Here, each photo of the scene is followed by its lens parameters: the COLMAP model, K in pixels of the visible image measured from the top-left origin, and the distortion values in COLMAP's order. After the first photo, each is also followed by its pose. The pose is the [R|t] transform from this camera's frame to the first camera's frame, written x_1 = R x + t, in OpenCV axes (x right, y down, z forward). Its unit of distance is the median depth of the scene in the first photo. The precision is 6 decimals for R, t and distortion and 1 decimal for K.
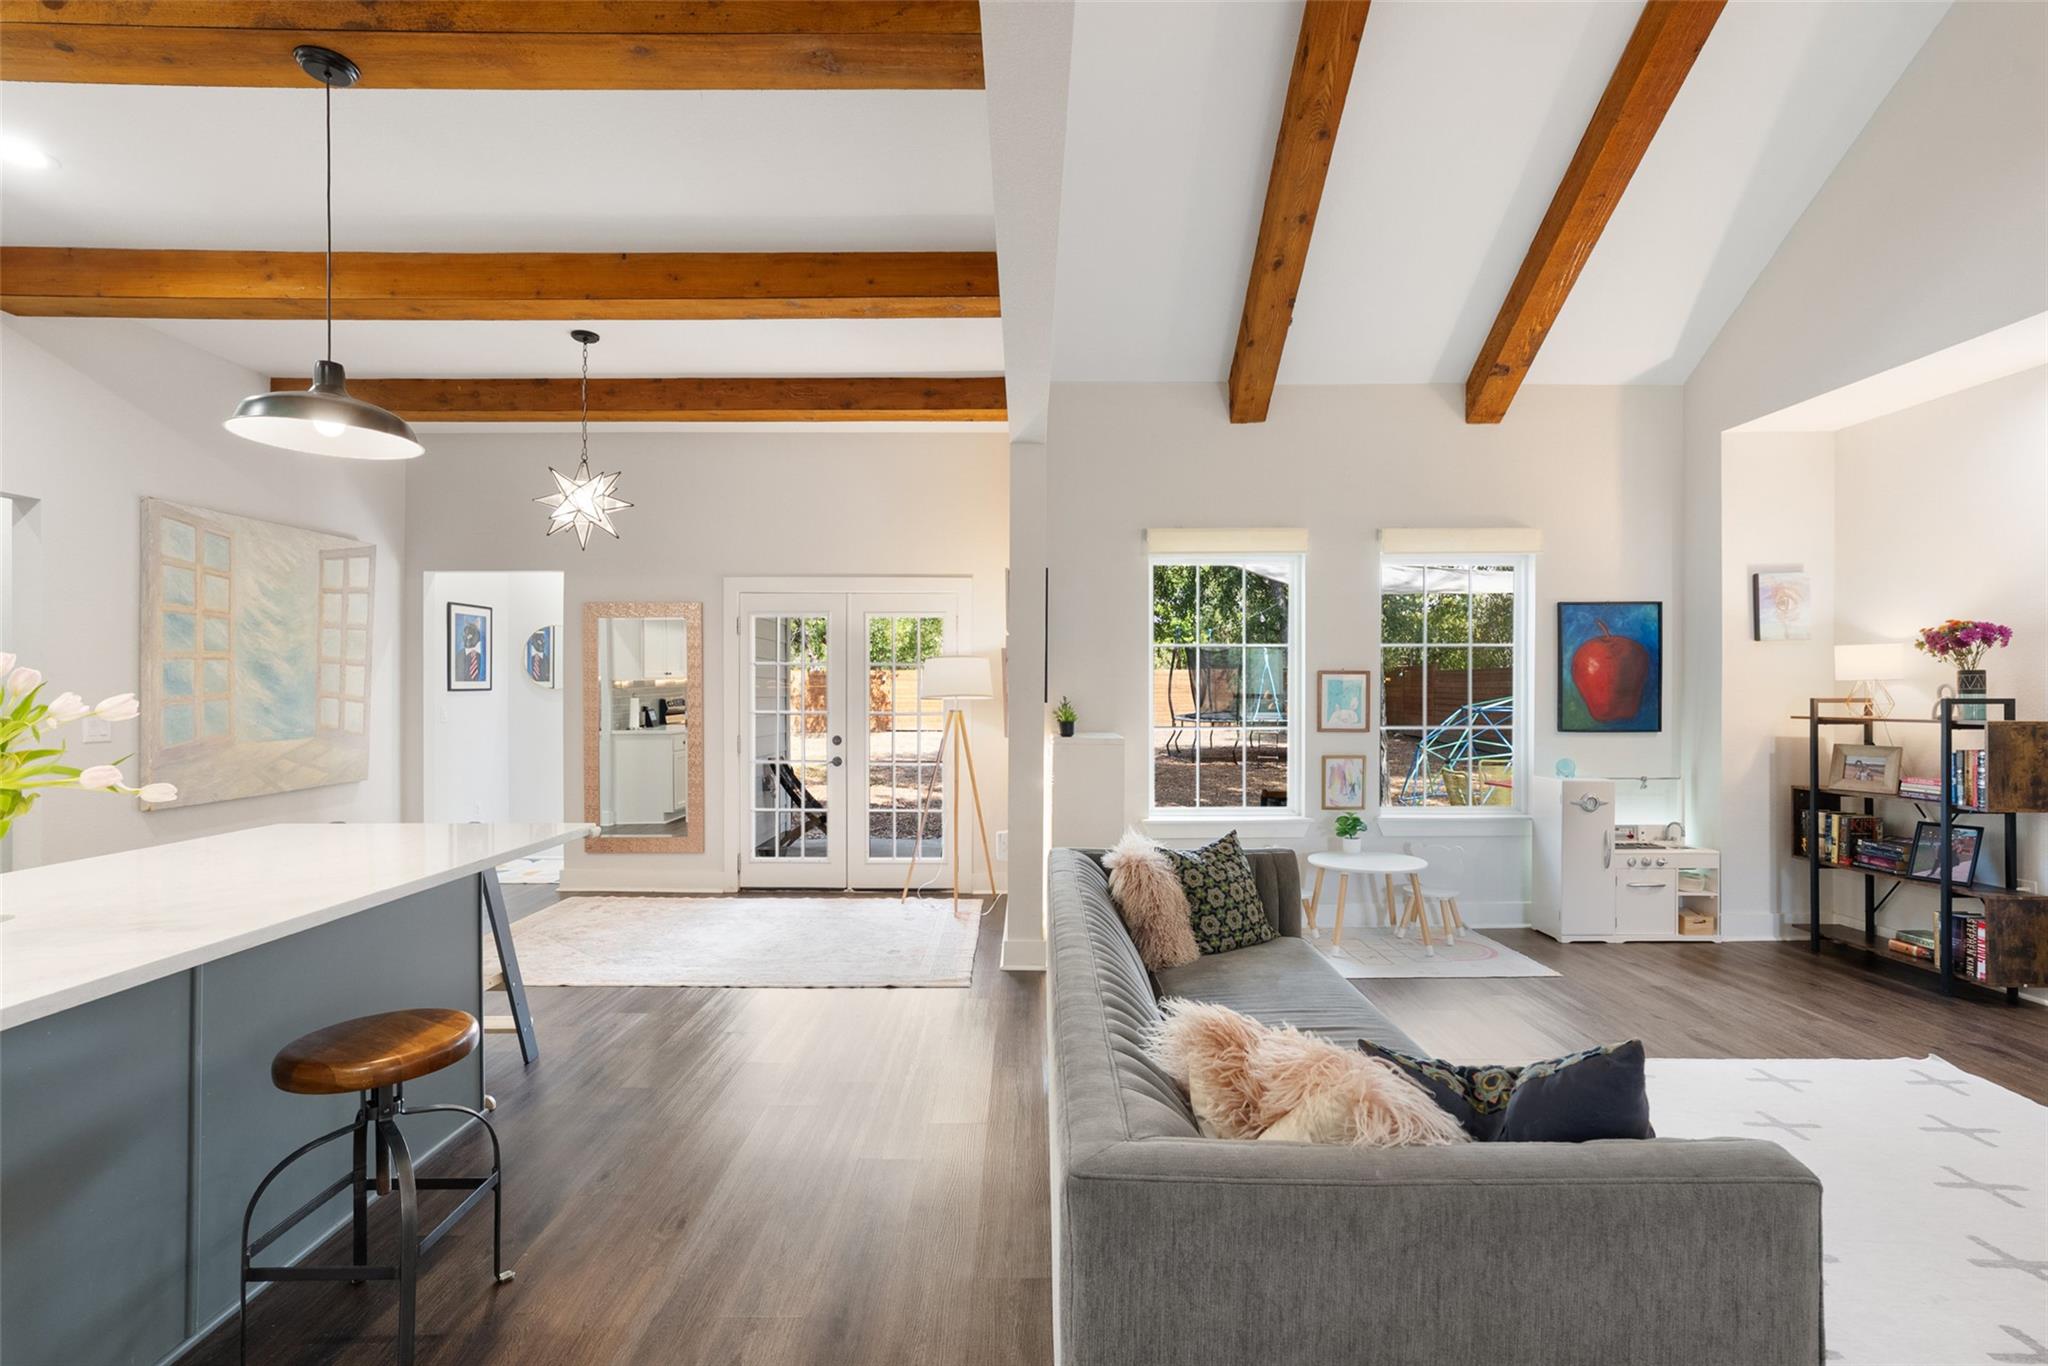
lens RADIAL K [[944.5, 0, 1025.0], [0, 944.5, 692.1], [0, 0, 1]] dist [-0.026527, 0.015866]
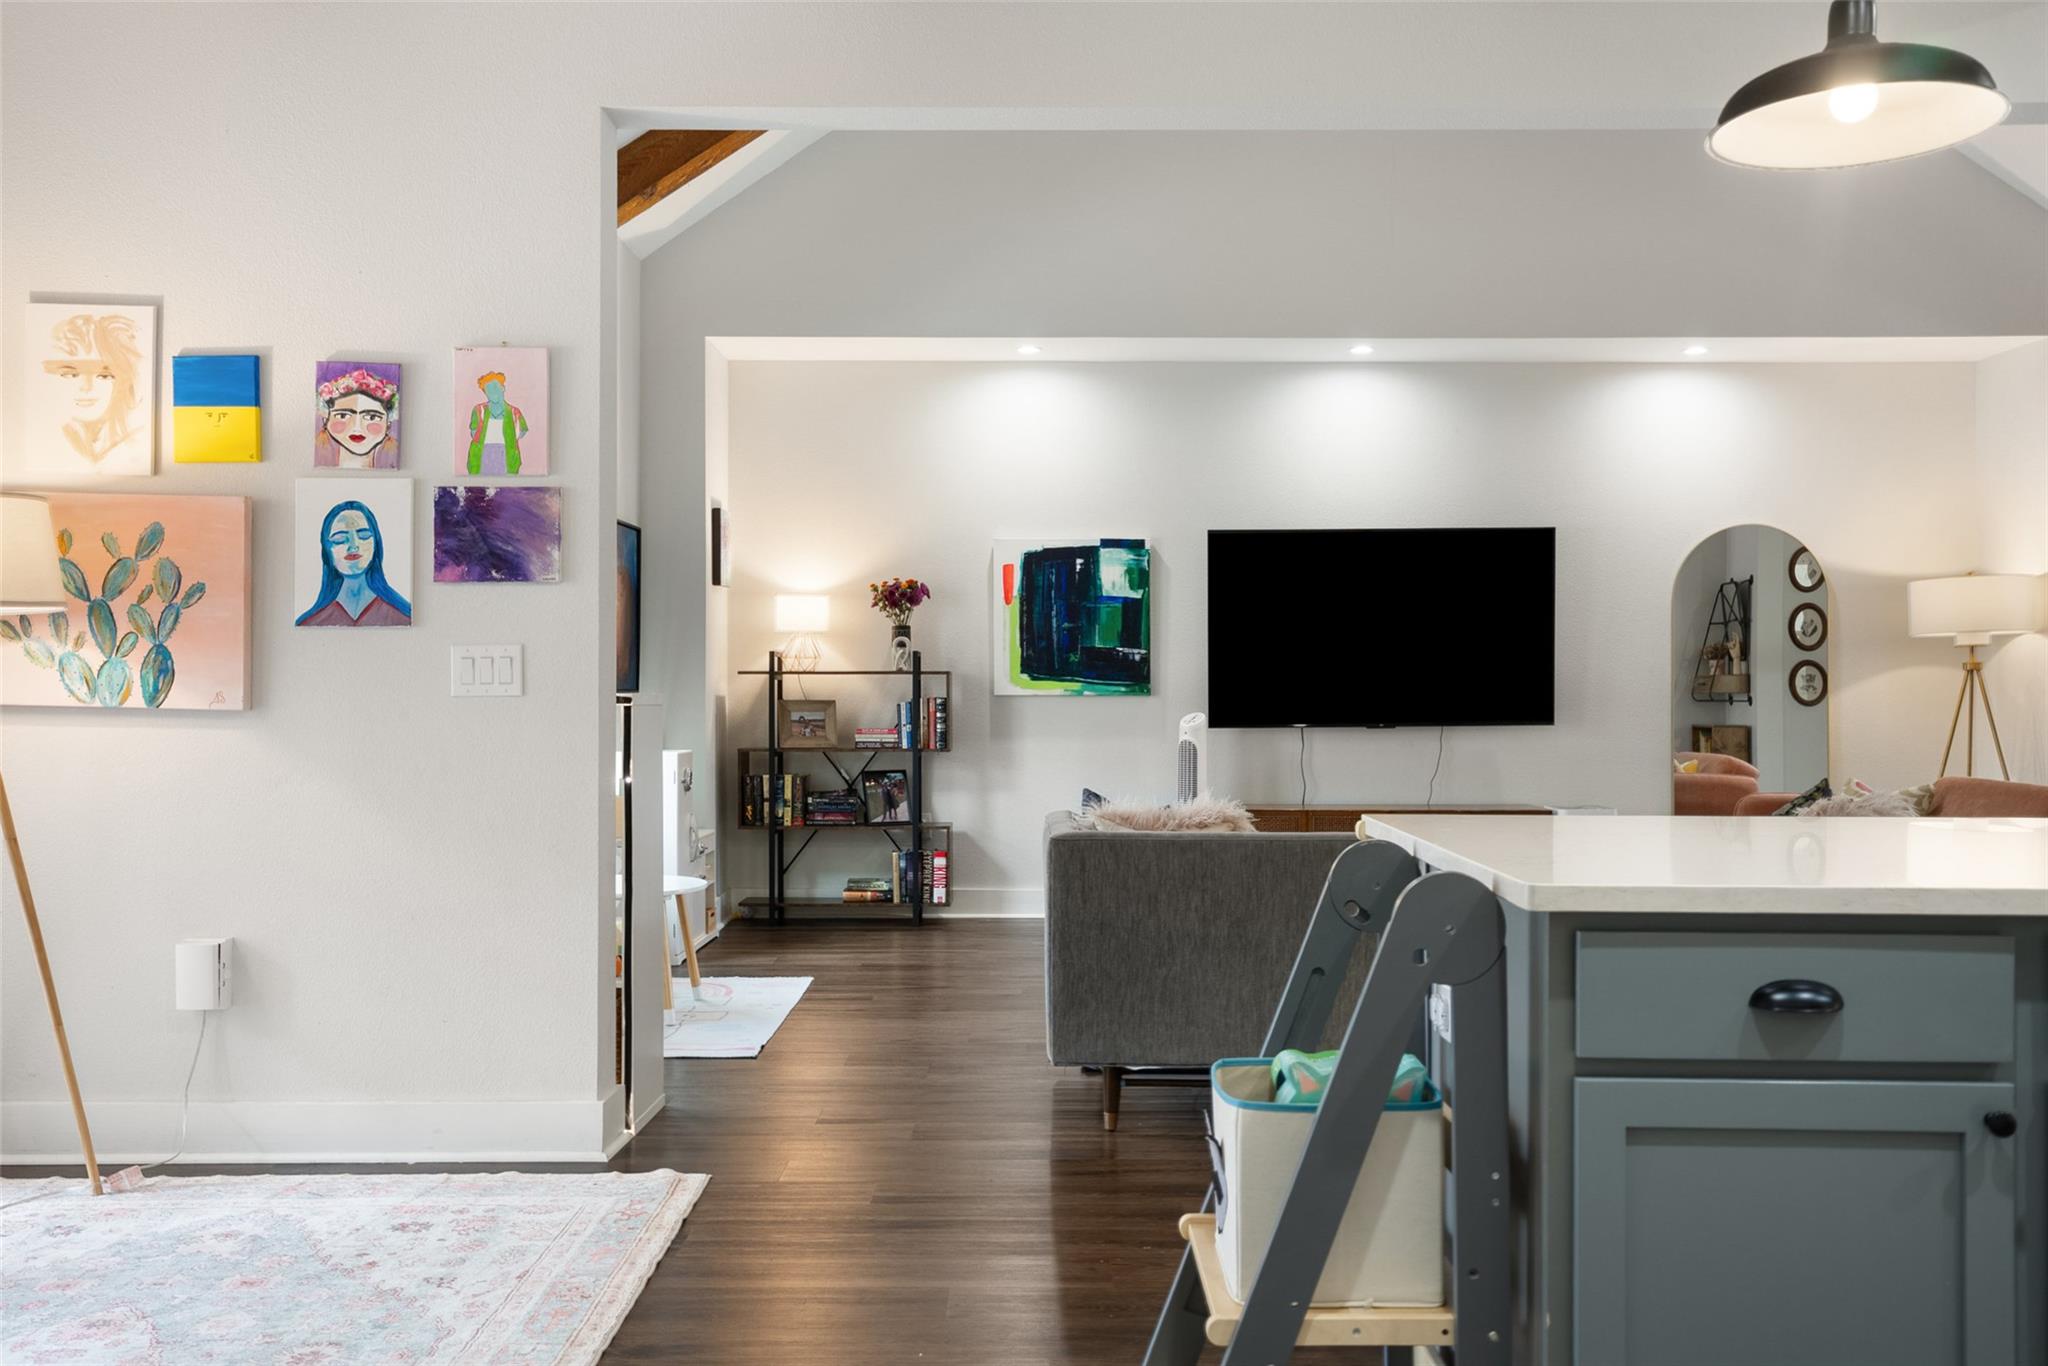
lens RADIAL K [[1777.3, 0, 1035.7], [0, 1777.3, 677.4], [0, 0, 1]] dist [-0.005595, 0.036189]
pose [[-0.012547, 0.004429, 0.999911, -0.894967], [-0.000832, 0.999990, -0.004440, 0.038910], [-0.999921, -0.000887, -0.012543, 0.741024]]
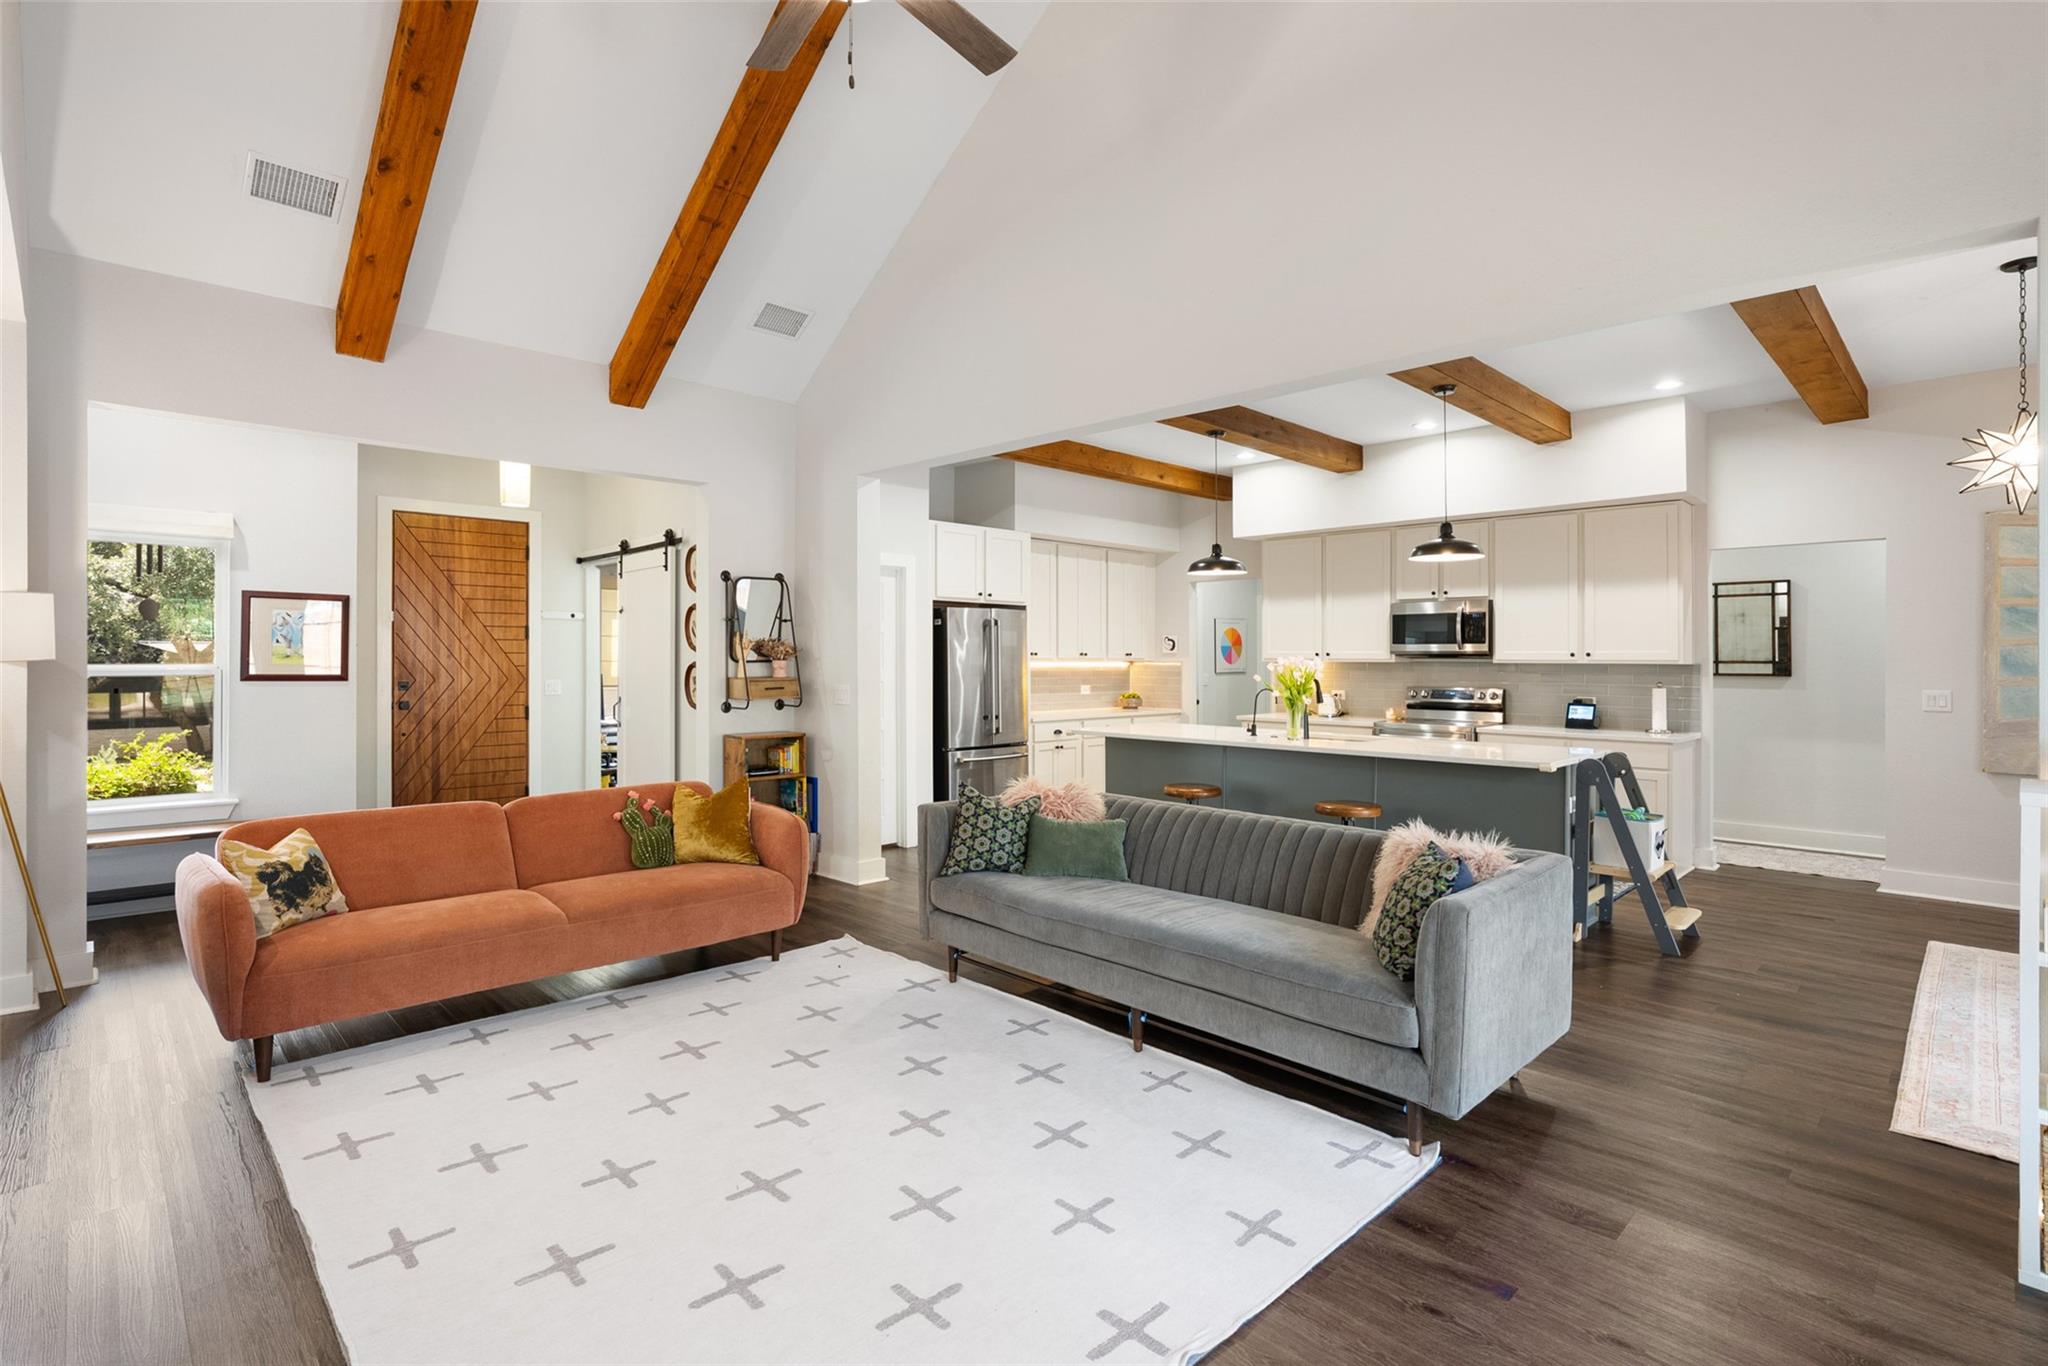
lens RADIAL K [[976.5, 0, 1033.2], [0, 976.5, 651.2], [0, 0, 1]] dist [-0.027856, 0.002223]
pose [[-0.708302, -0.006172, -0.705883, 0.737596], [-0.003115, 0.999979, -0.005618, -0.016432], [0.705903, -0.001781, -0.708306, 0.918022]]
